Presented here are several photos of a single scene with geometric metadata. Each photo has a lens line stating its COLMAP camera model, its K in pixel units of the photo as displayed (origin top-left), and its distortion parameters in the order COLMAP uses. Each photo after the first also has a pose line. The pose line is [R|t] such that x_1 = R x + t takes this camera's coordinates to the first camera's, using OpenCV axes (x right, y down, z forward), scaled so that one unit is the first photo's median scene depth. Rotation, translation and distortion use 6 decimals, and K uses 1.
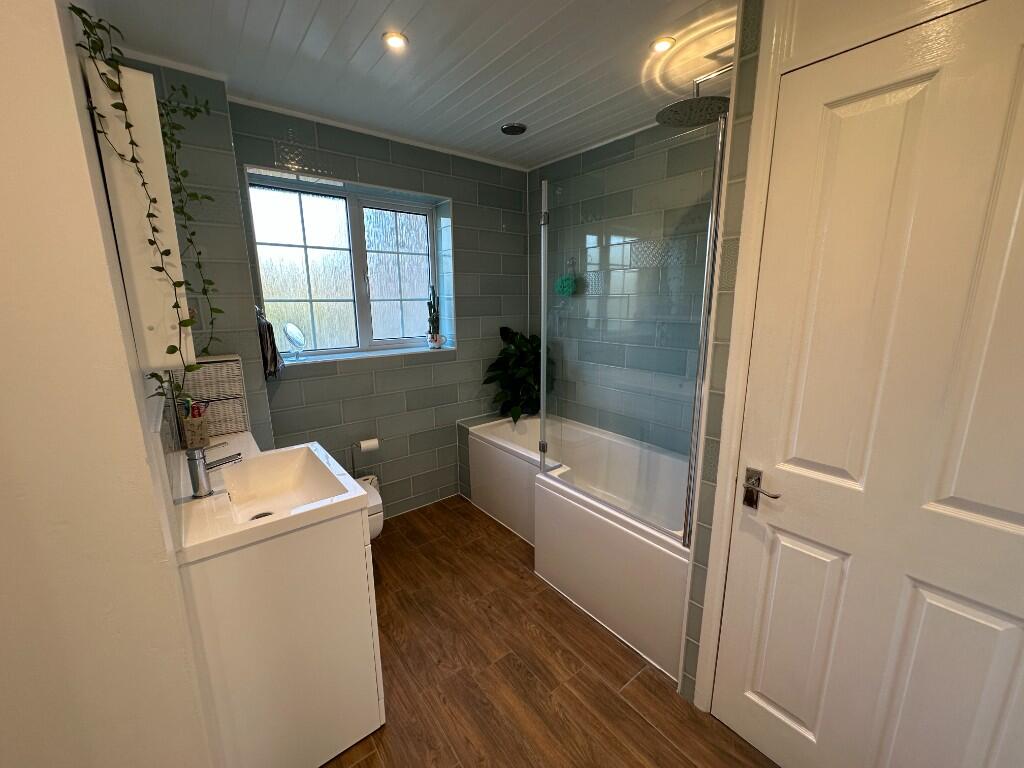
lens RADIAL K [[408.3, 0, 512.0], [0, 408.3, 384.0], [0, 0, 1]] dist [0.001006, -0.000210]
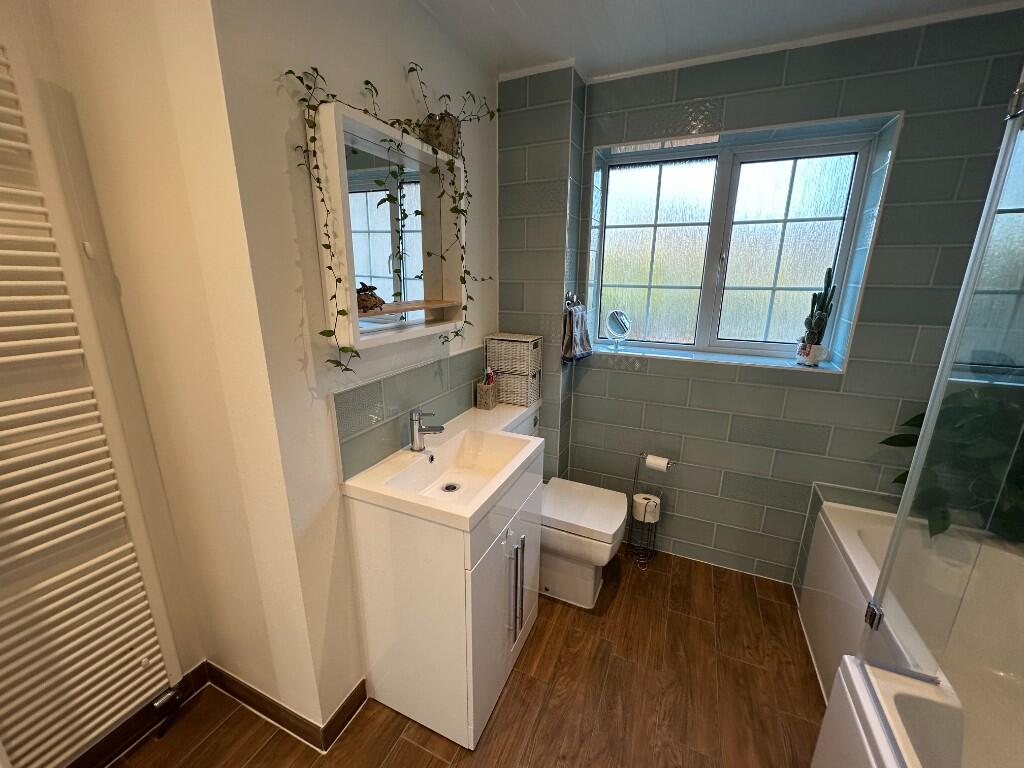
lens RADIAL K [[408.3, 0, 512.0], [0, 408.3, 384.0], [0, 0, 1]] dist [0.001006, -0.000210]
pose [[0.461118, 0.240796, -0.854042, 0.191999], [-0.192961, 0.966654, 0.168362, -0.091687], [0.866104, 0.087162, 0.492205, 0.320395]]
